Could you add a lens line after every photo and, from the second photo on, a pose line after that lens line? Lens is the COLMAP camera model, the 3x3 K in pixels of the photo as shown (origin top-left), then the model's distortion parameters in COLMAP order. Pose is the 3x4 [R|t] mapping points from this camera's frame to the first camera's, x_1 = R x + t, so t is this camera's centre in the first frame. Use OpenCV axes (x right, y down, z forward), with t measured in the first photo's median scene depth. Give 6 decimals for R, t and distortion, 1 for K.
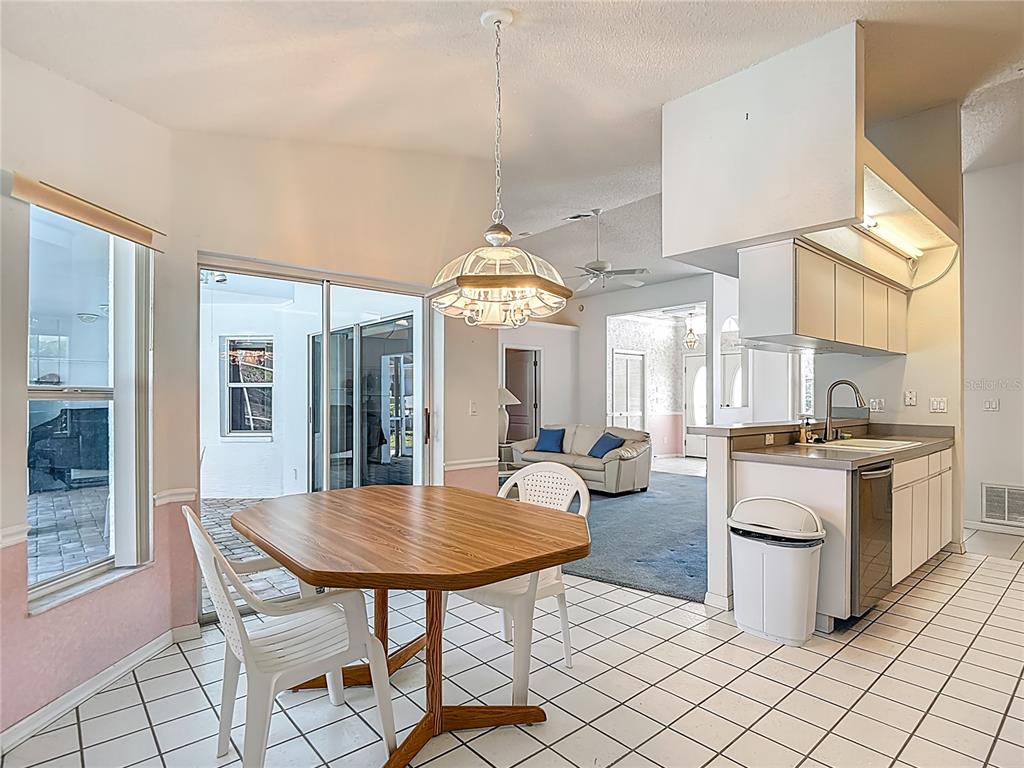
lens RADIAL K [[548.6, 0, 515.1], [0, 548.6, 391.6], [0, 0, 1]] dist [-0.012414, -0.006212]
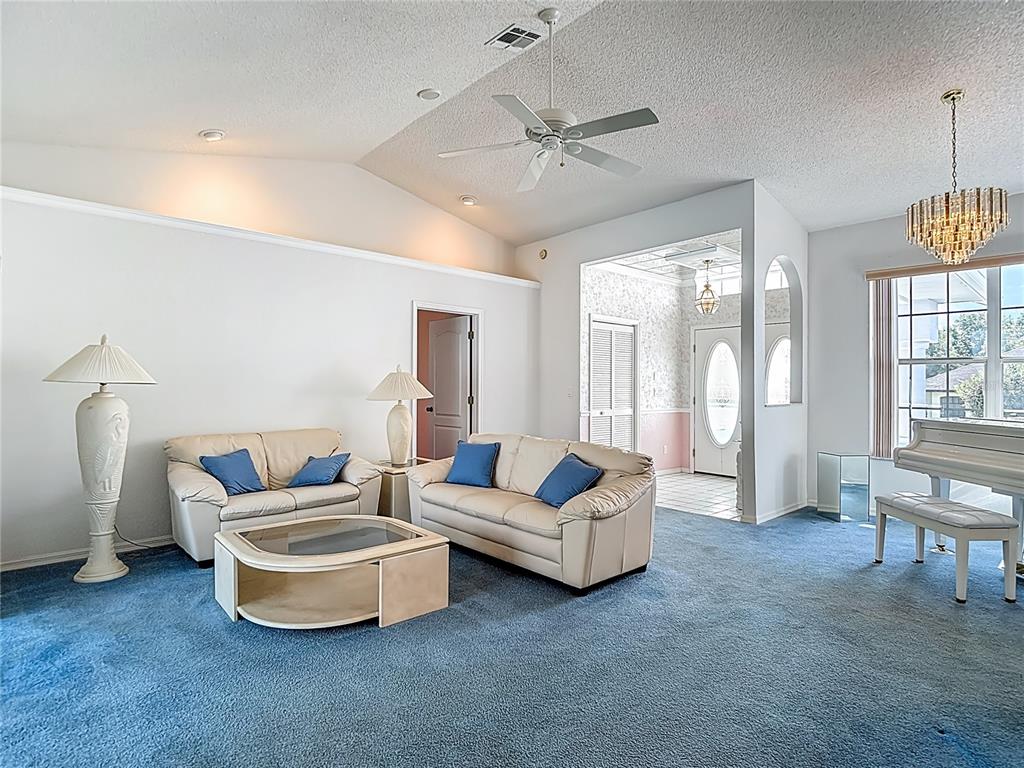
lens RADIAL K [[548.6, 0, 521.1], [0, 548.6, 381.1], [0, 0, 1]] dist [-0.012414, -0.006212]
pose [[0.999429, 0.003169, 0.033653, 0.074818], [-0.003149, 0.999995, -0.000642, 0.003379], [-0.033655, 0.000535, 0.999433, 0.347643]]
